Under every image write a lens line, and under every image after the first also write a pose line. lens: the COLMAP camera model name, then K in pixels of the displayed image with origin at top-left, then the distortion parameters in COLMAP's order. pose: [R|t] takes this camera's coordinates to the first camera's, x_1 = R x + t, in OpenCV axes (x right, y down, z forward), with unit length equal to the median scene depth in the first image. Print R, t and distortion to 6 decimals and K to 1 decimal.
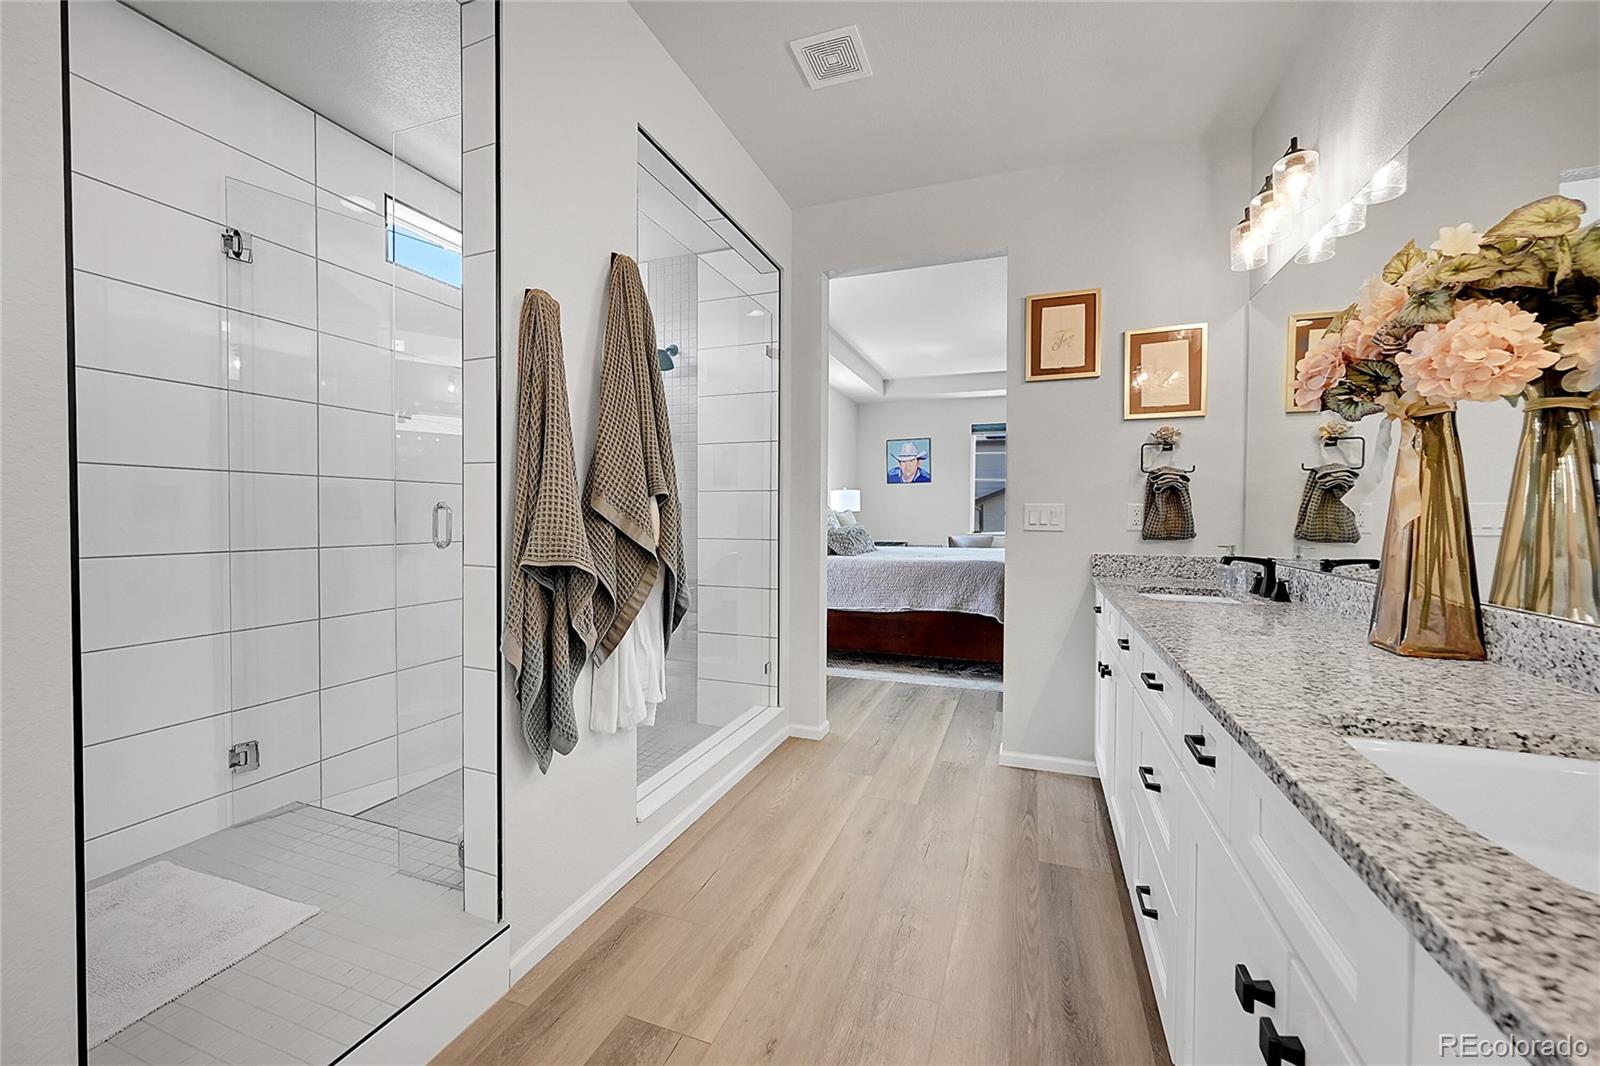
lens RADIAL K [[629.6, 0, 802.1], [0, 629.6, 526.4], [0, 0, 1]] dist [0.000687, -0.000013]
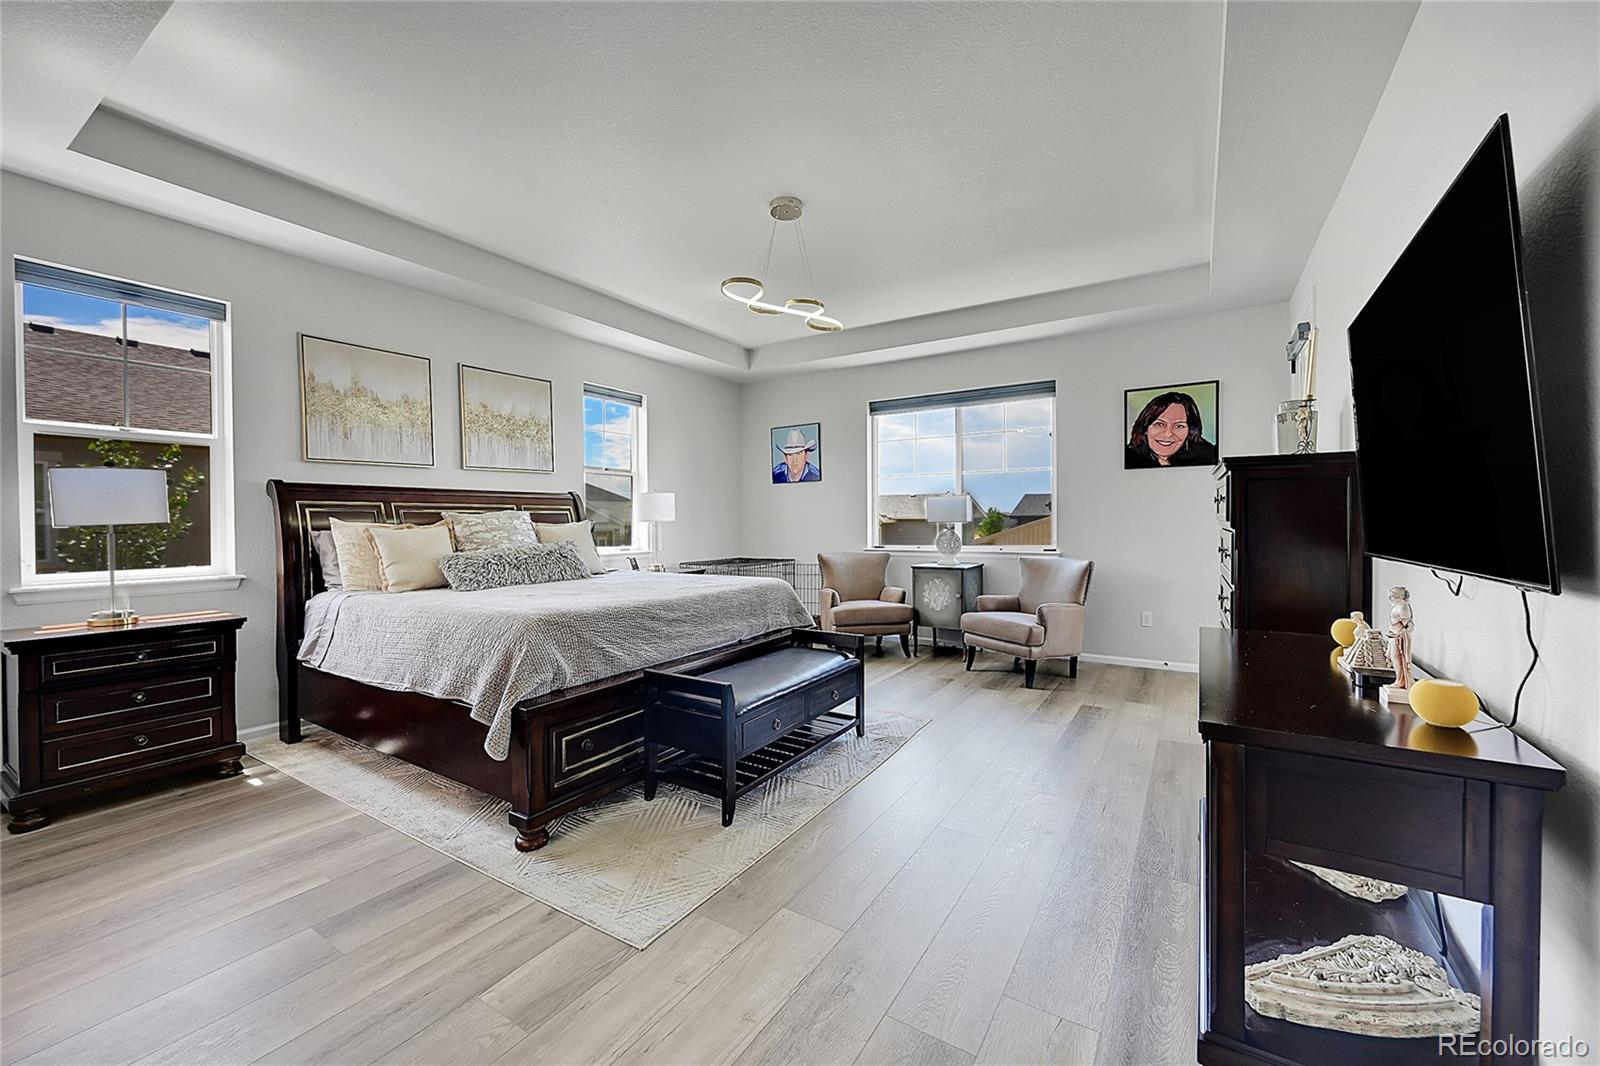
lens RADIAL K [[629.6, 0, 805.8], [0, 629.6, 529.5], [0, 0, 1]] dist [0.000687, -0.000013]
pose [[0.978293, -0.005182, -0.207162, 0.341763], [0.004217, 0.999978, -0.005097, -0.007756], [0.207184, 0.004112, 0.978293, 0.252827]]
